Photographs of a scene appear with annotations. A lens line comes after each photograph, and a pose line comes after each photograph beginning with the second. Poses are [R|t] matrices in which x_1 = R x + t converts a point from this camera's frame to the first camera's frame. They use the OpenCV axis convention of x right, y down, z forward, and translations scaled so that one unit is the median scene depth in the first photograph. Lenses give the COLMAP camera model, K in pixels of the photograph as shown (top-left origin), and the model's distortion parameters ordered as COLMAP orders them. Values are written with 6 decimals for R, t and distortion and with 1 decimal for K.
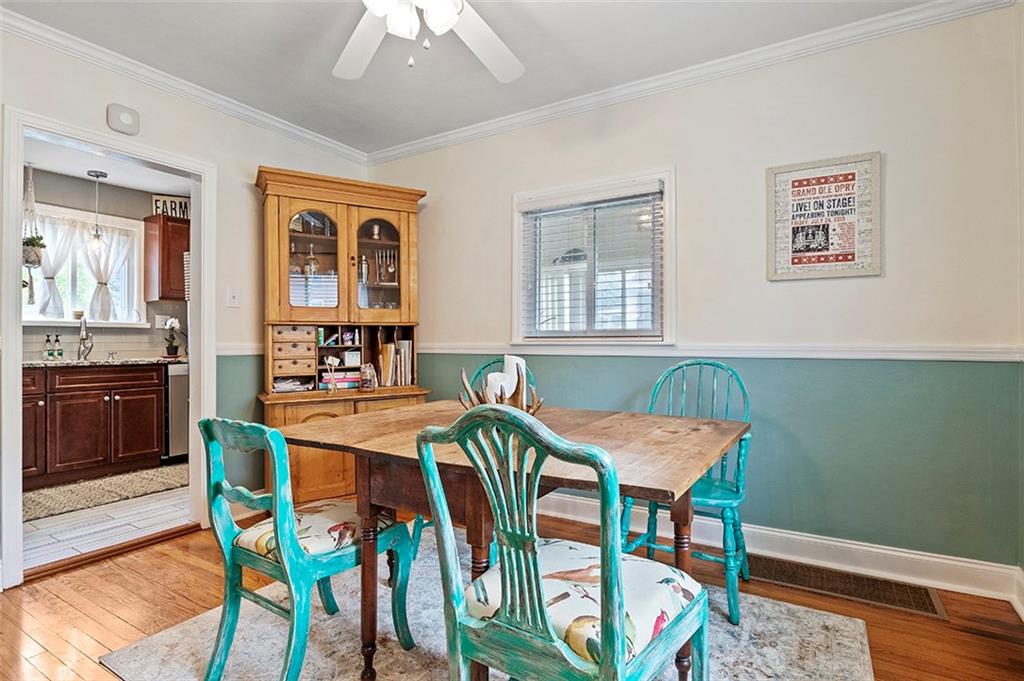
lens RADIAL K [[516.1, 0, 510.6], [0, 516.1, 345.0], [0, 0, 1]] dist [-0.004088, -0.000556]
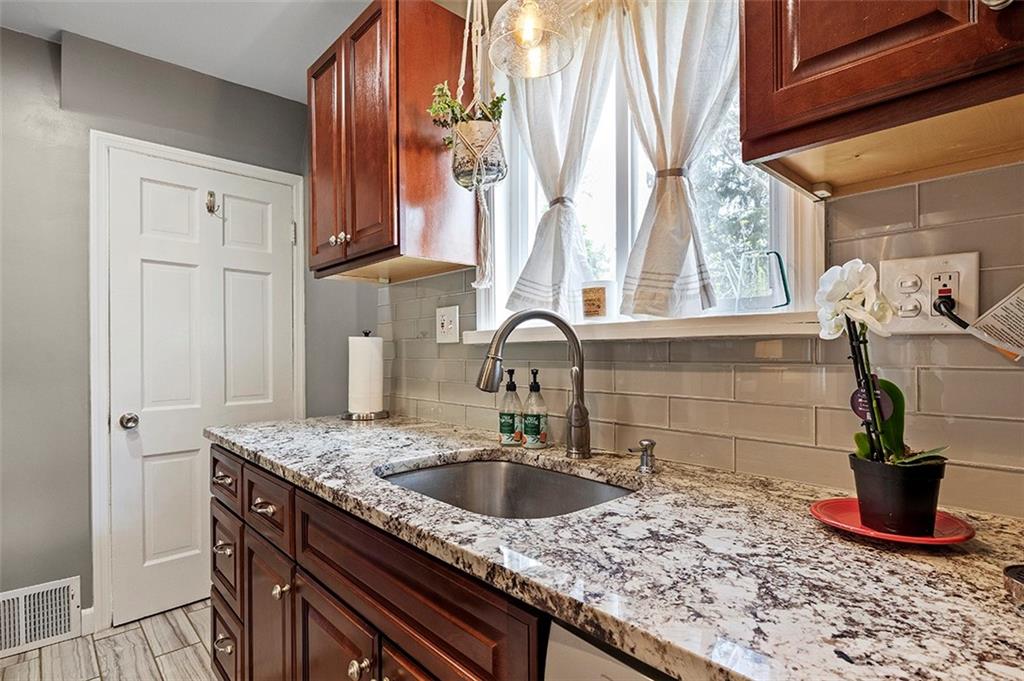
lens RADIAL K [[516.1, 0, 510.6], [0, 516.1, 345.0], [0, 0, 1]] dist [-0.004088, -0.000556]
pose [[-0.272871, -0.003054, -0.962046, -0.561071], [0.005251, 0.999975, -0.004664, -0.033655], [0.962036, -0.006325, -0.272848, 1.074756]]
